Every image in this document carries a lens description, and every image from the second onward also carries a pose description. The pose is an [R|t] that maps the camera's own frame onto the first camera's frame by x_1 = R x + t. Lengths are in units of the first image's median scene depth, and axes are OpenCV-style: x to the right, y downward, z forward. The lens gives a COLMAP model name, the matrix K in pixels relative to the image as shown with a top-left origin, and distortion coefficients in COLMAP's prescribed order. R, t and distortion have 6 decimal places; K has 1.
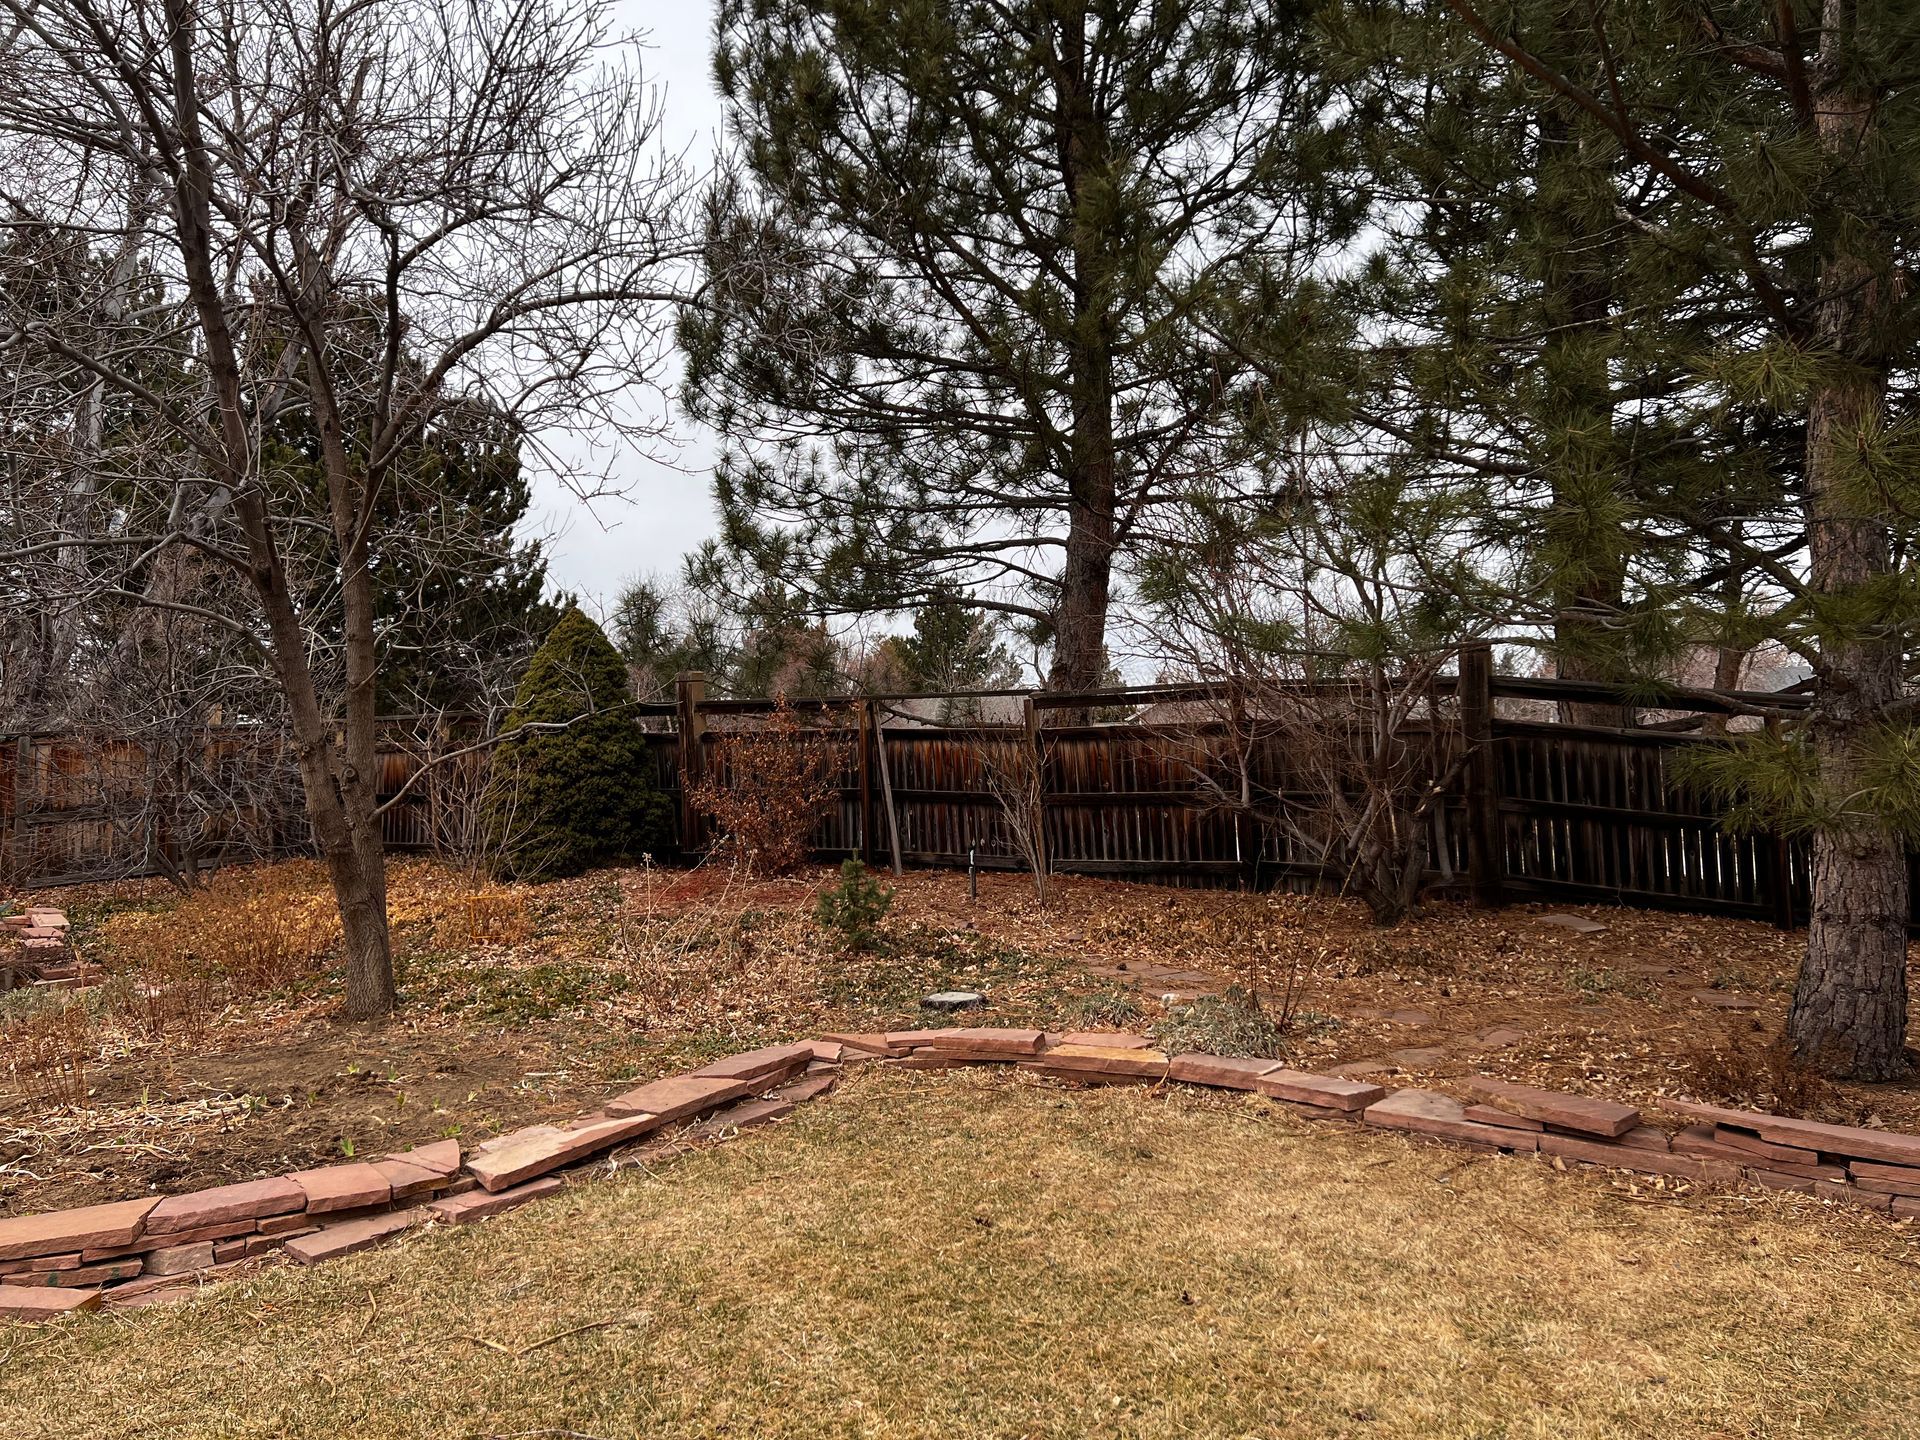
lens RADIAL K [[1437.4, 0, 950.8], [0, 1437.4, 720.4], [0, 0, 1]] dist [0.065543, -0.070972]
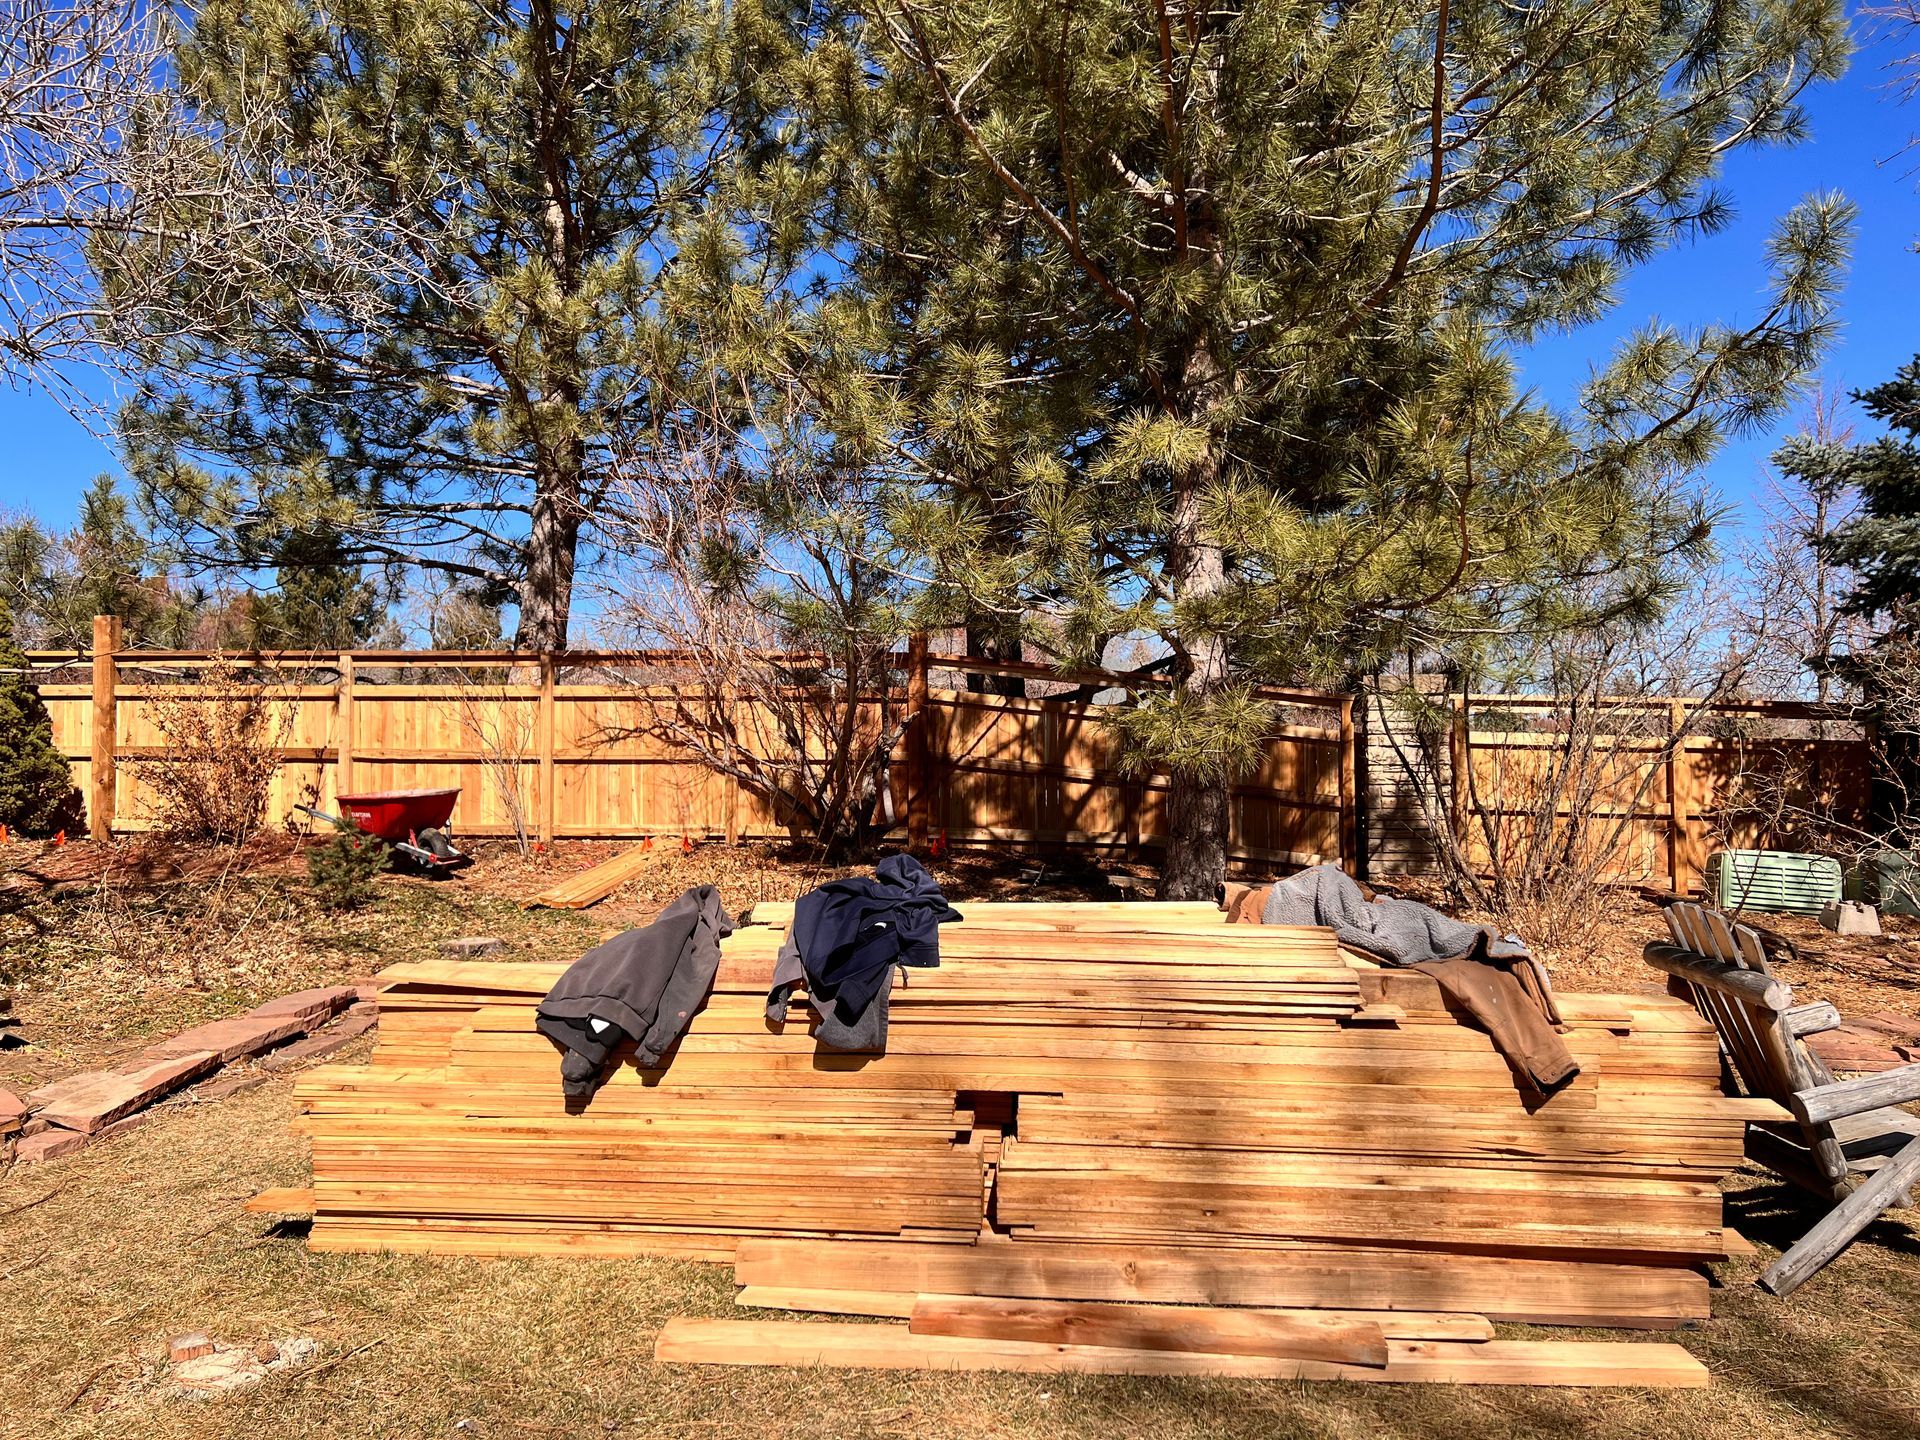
lens RADIAL K [[1437.4, 0, 950.8], [0, 1437.4, 720.4], [0, 0, 1]] dist [0.065543, -0.070972]
pose [[0.913288, 0.011397, 0.407154, -0.109866], [-0.018795, 0.999723, 0.014174, 0.009264], [-0.406880, -0.020597, 0.913250, -0.107728]]
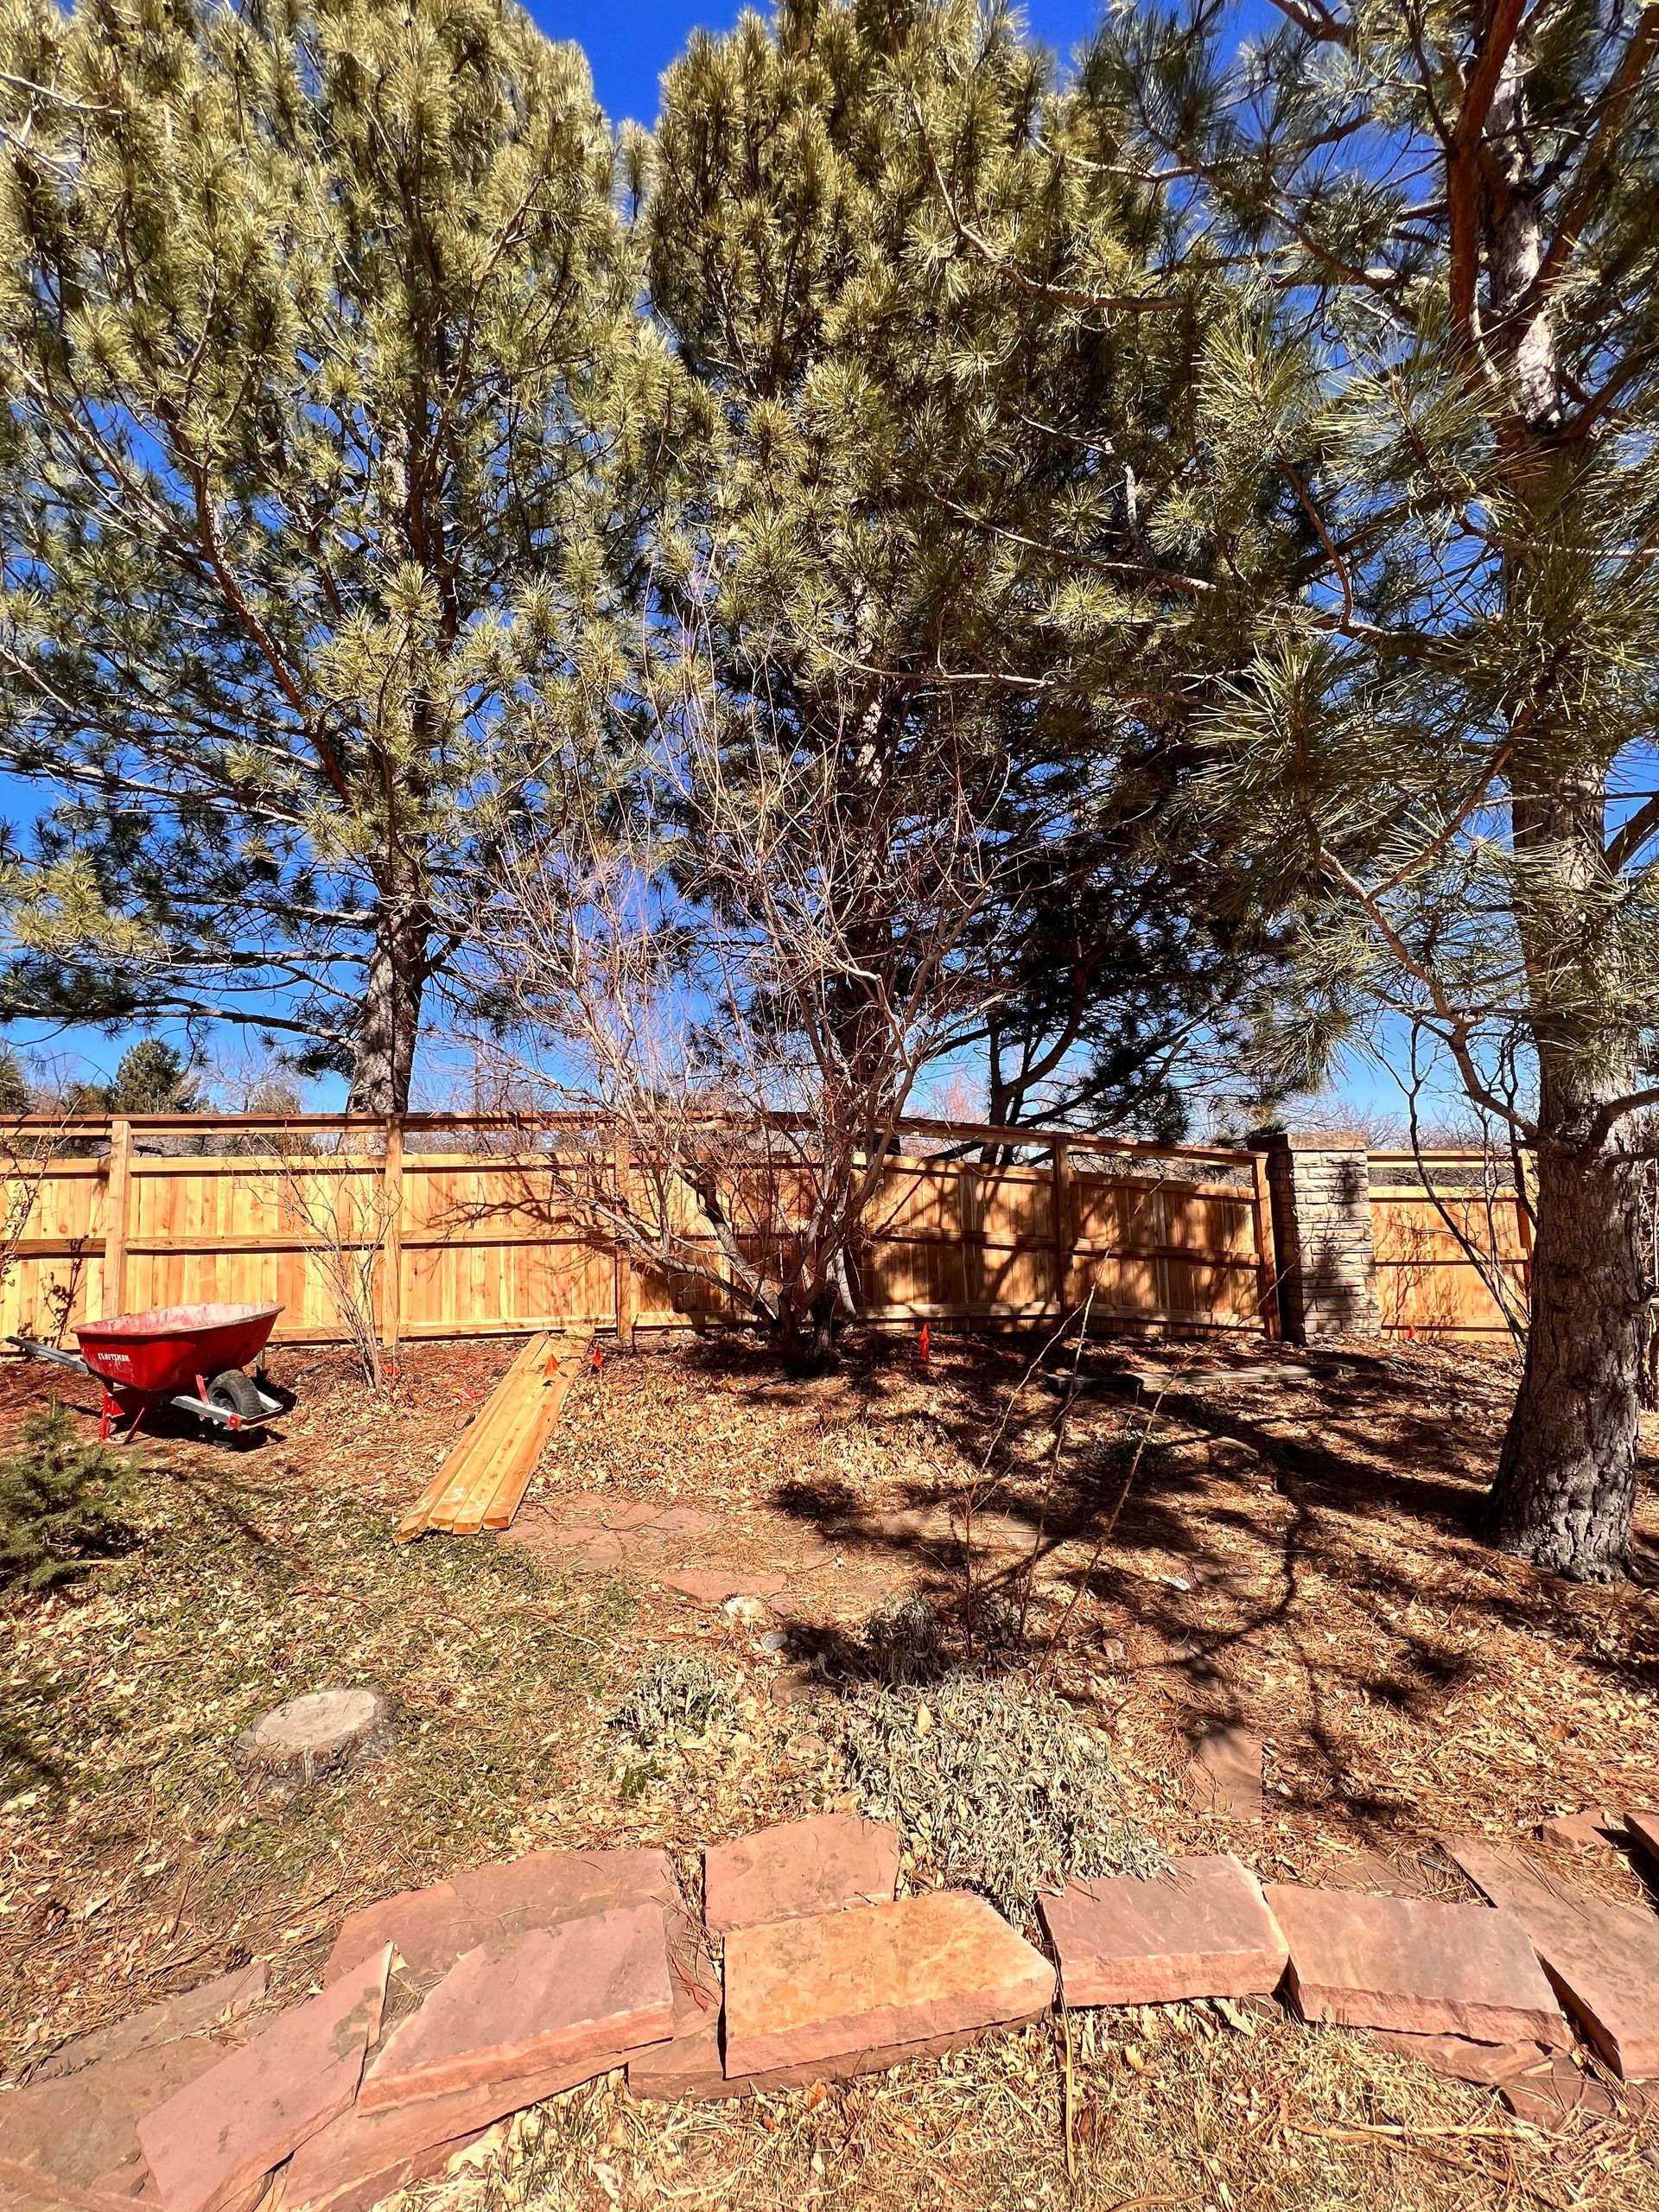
lens RADIAL K [[885.1, 0, 825.0], [0, 885.1, 1108.5], [0, 0, 1]] dist [-0.000245, 0.000661]
pose [[0.793552, 0.037735, 0.607331, -0.048763], [-0.003714, 0.998357, -0.057178, 0.004447], [-0.608491, 0.043119, 0.792388, 0.646346]]
